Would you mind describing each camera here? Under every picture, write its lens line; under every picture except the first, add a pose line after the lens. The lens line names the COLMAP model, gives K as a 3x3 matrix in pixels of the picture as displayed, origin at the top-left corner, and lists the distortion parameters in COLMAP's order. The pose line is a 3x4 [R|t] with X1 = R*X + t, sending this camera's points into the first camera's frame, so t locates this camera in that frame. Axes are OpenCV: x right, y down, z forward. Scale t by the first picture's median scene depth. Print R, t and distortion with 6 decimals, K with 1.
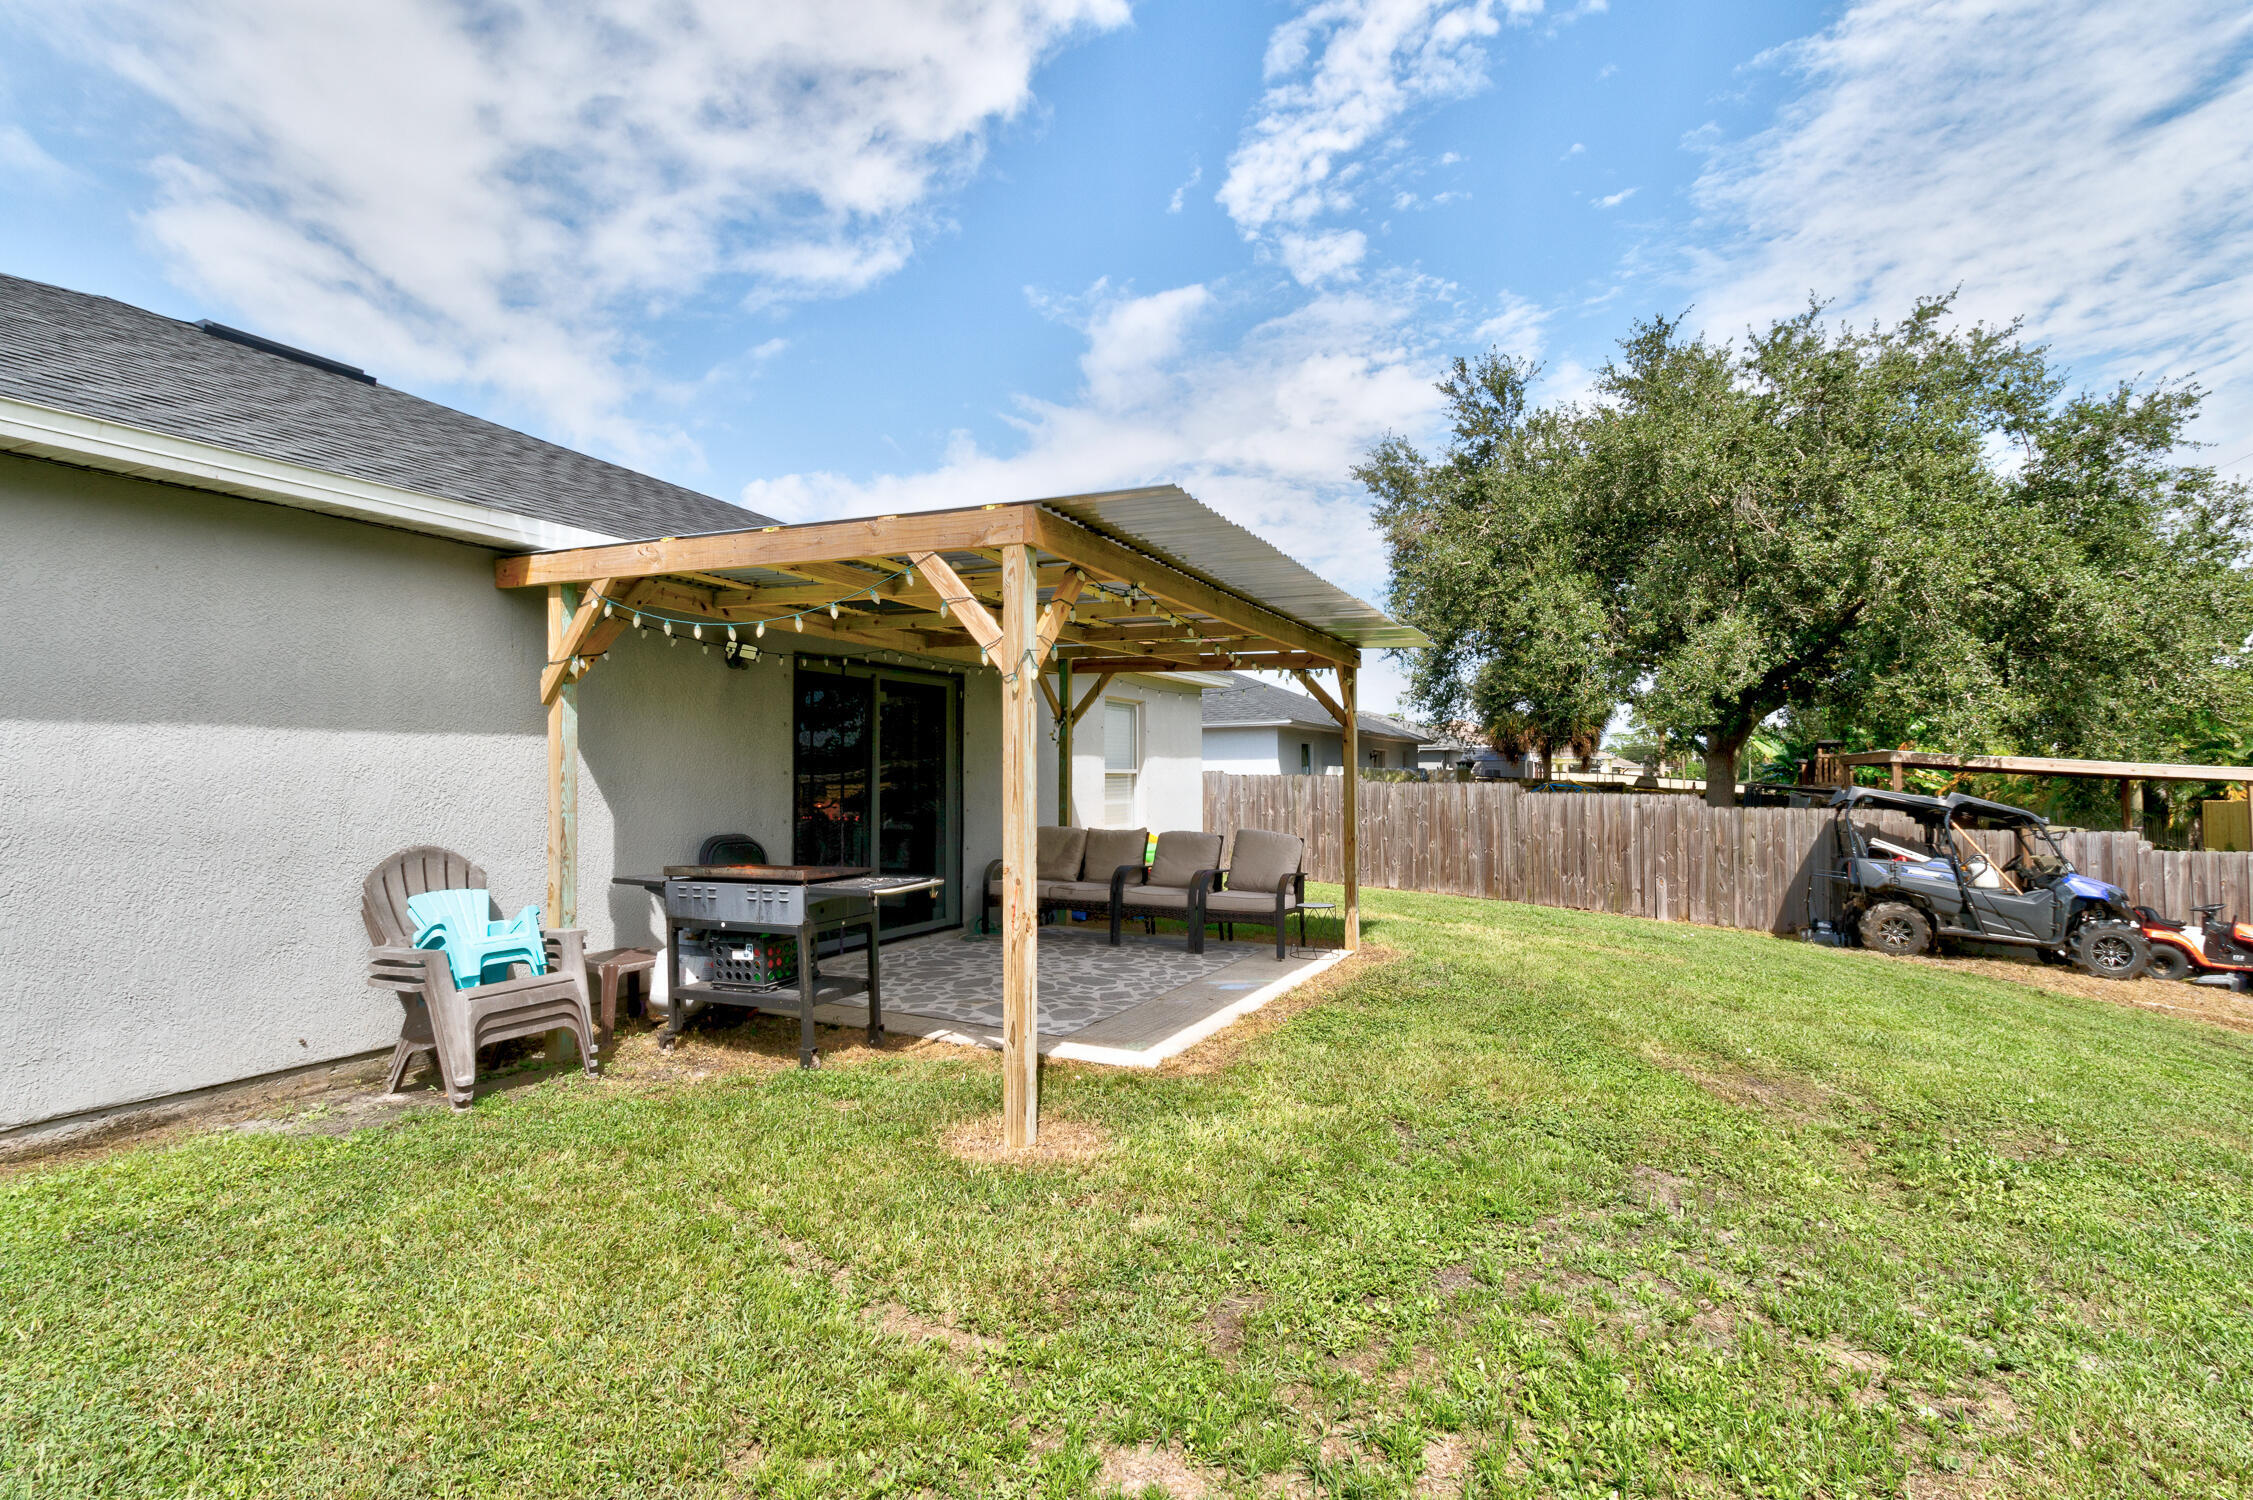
lens RADIAL K [[1028.0, 0, 1126.5], [0, 1028.0, 750.0], [0, 0, 1]] dist [-0.002224, -0.000171]
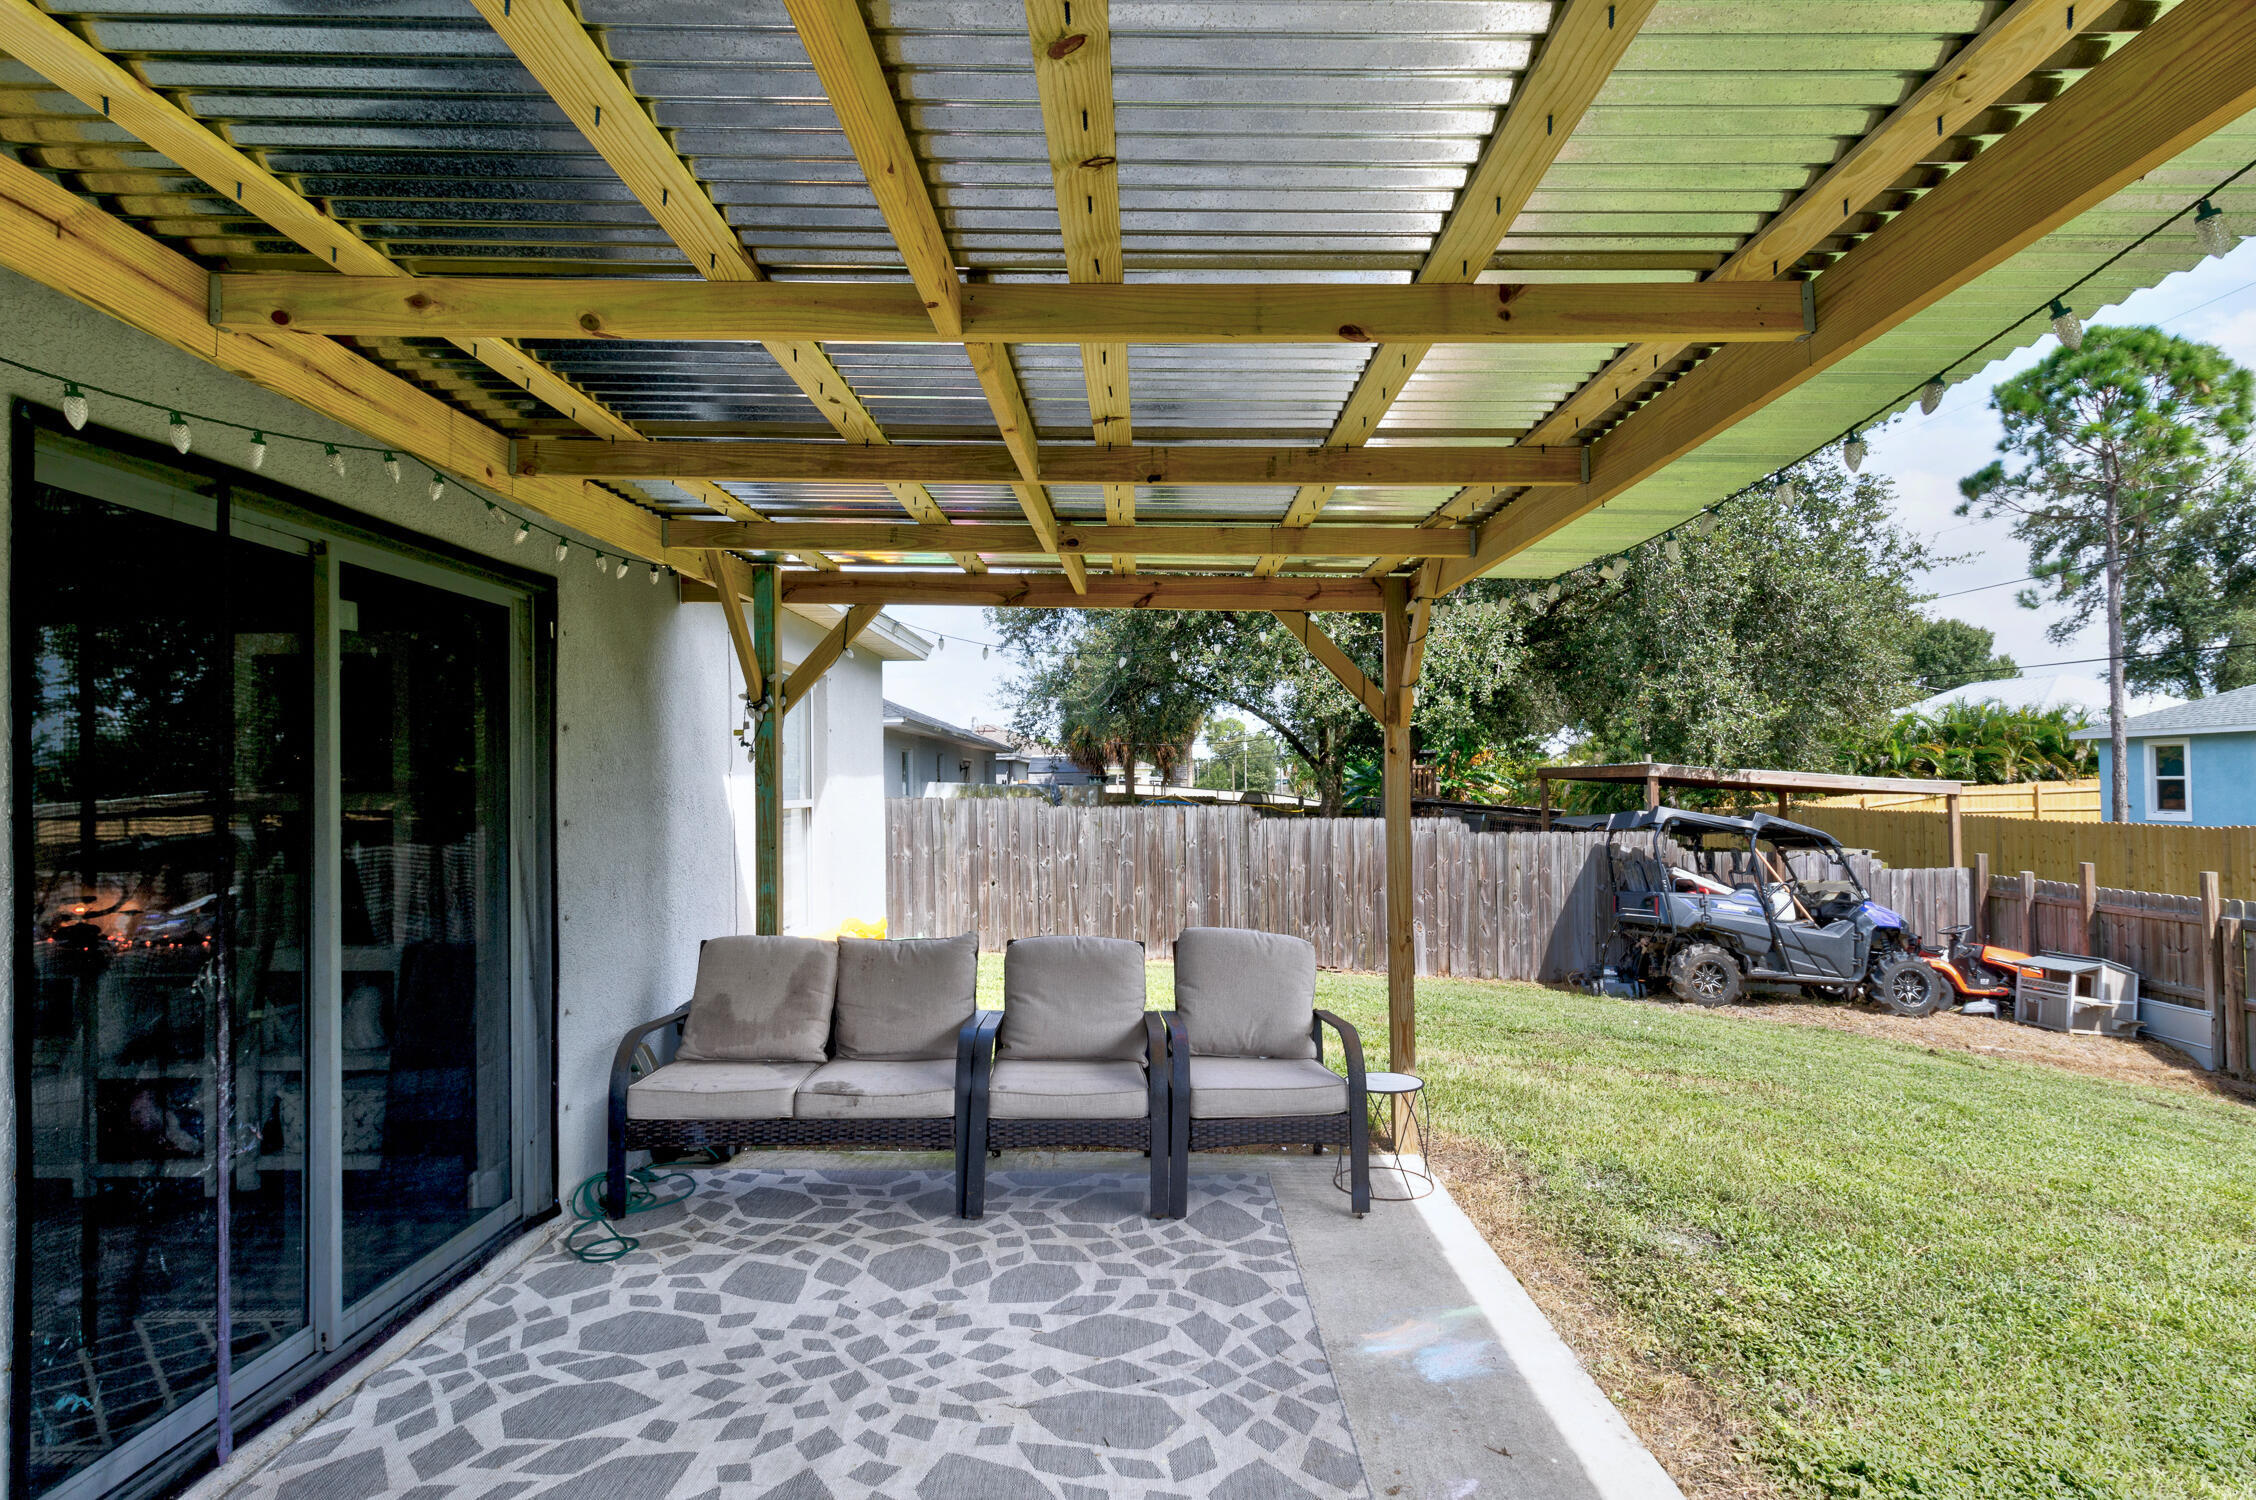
lens RADIAL K [[1192.1, 0, 1124.8], [0, 1192.1, 767.3], [0, 0, 1]] dist [0.001209, 0.000039]
pose [[0.899679, -0.001910, 0.436548, -0.107666], [-0.001079, 0.999978, 0.006597, -0.002549], [-0.436551, -0.006406, 0.899657, 0.323300]]
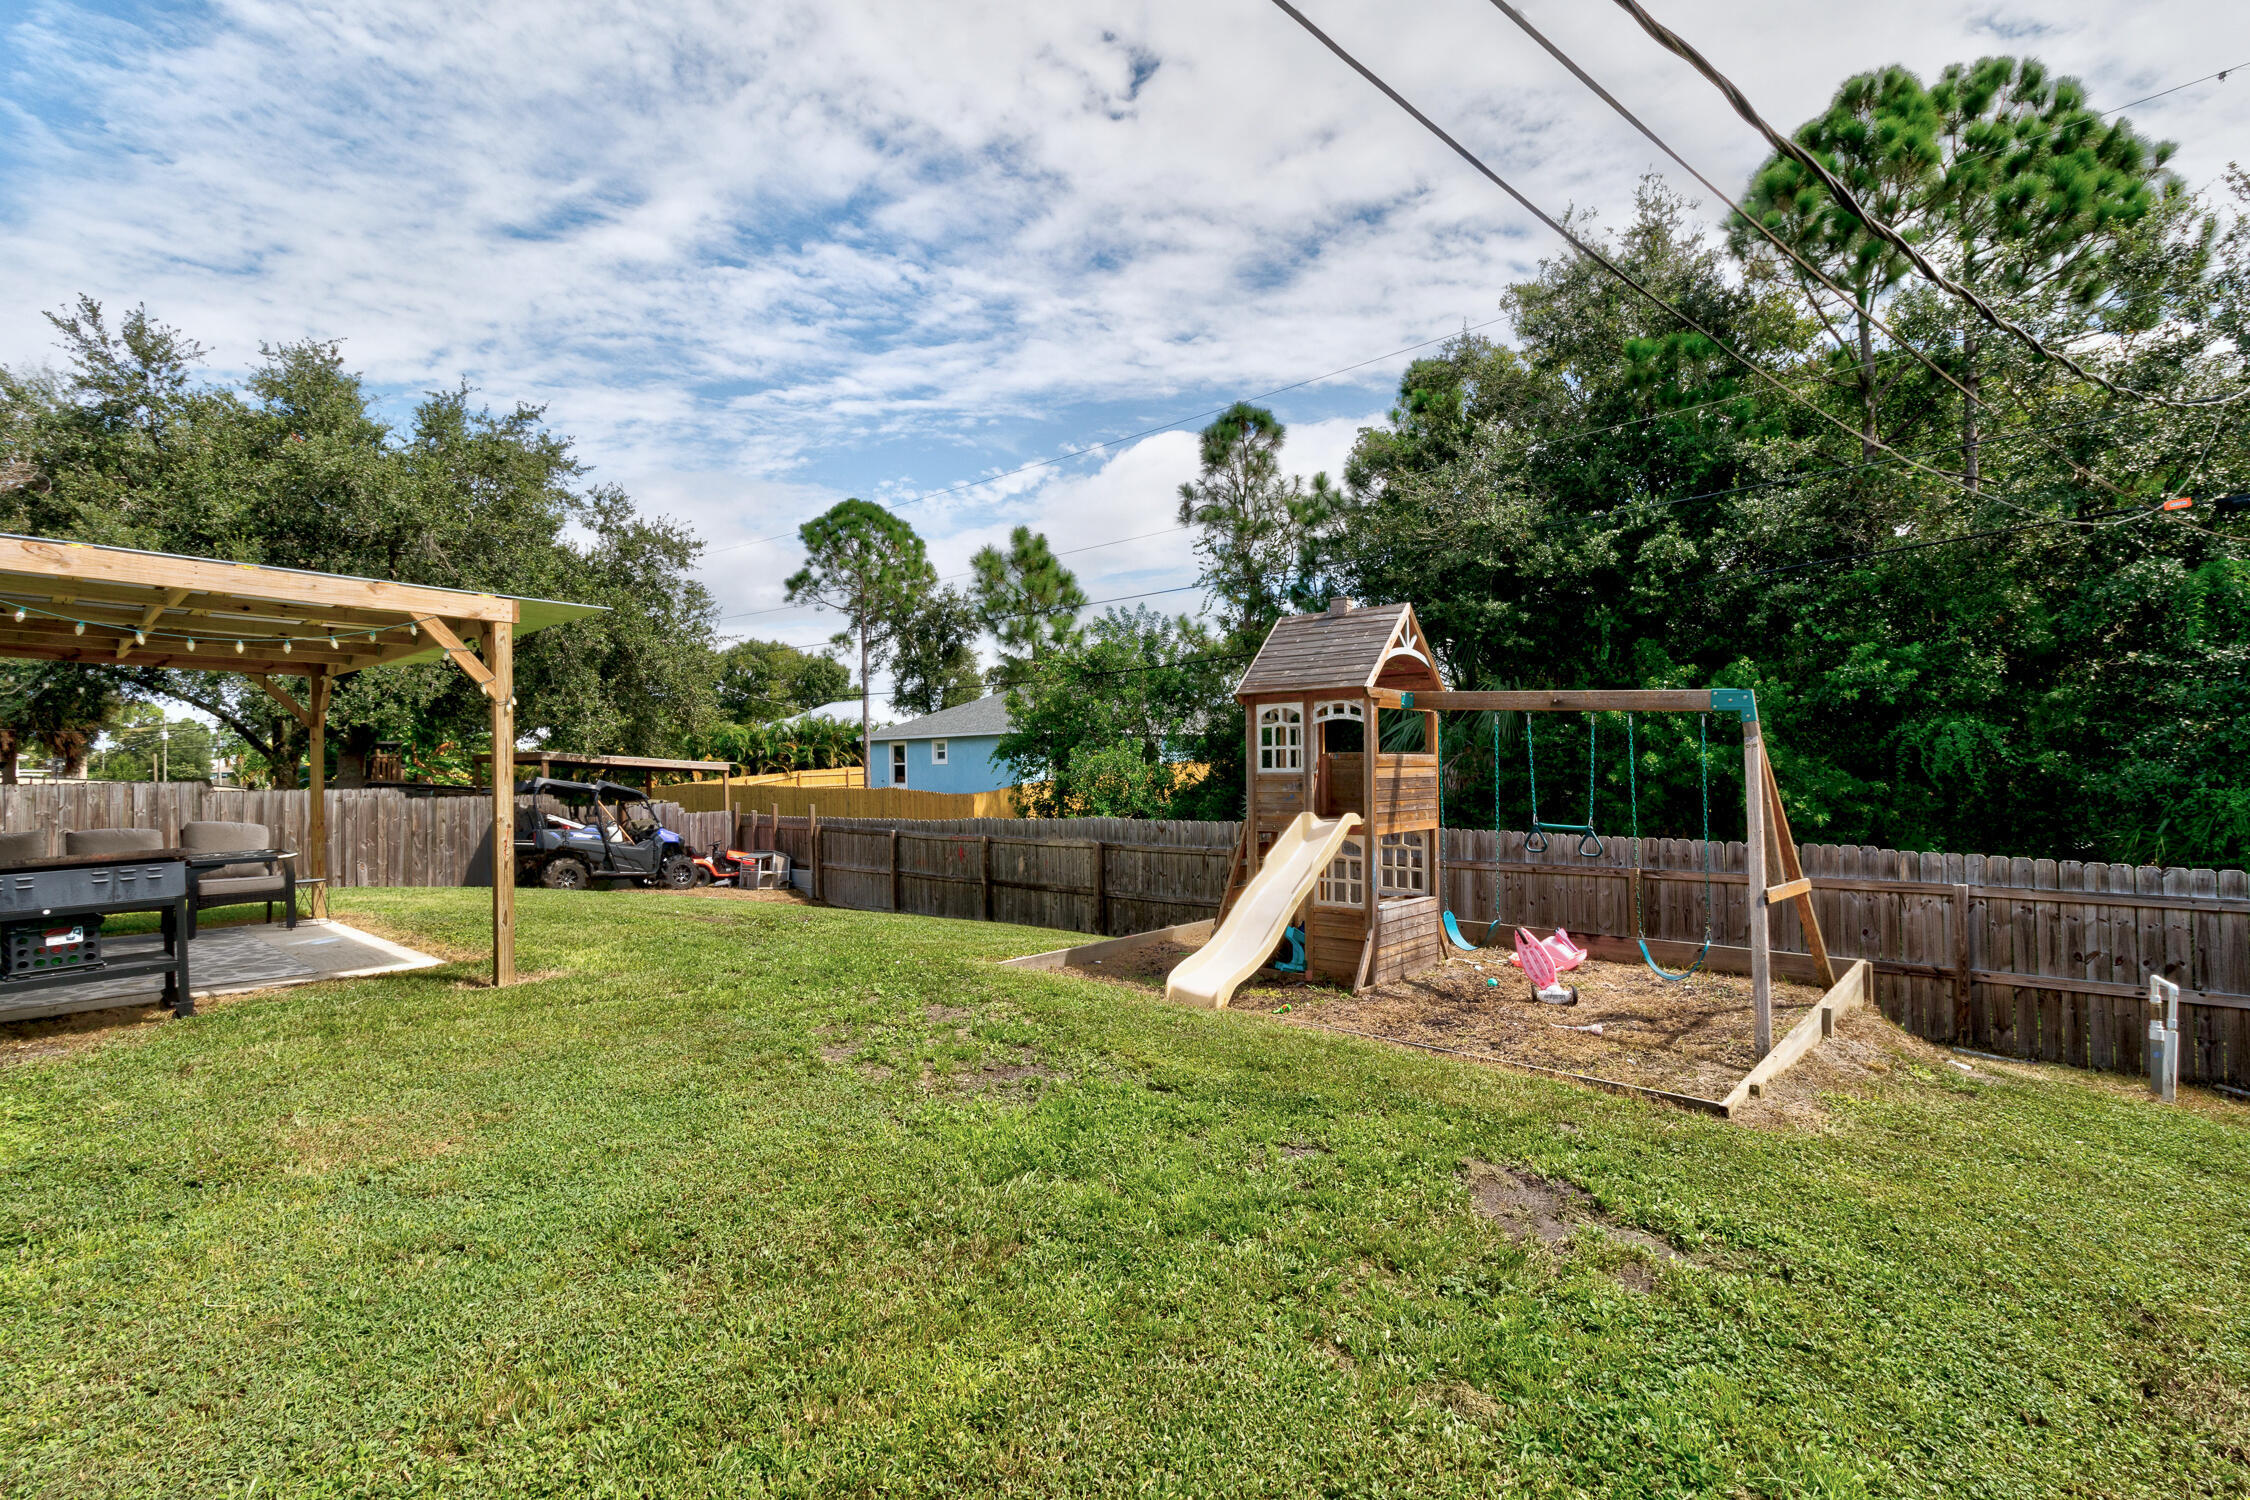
lens RADIAL K [[1026.7, 0, 1125.0], [0, 1026.7, 750.0], [0, 0, 1]] dist [-0.002224, -0.000171]
pose [[0.259428, 0.009284, 0.965718, -0.417800], [-0.008352, 0.999938, -0.007369, 0.002583], [-0.965726, -0.006154, 0.259489, -0.113564]]
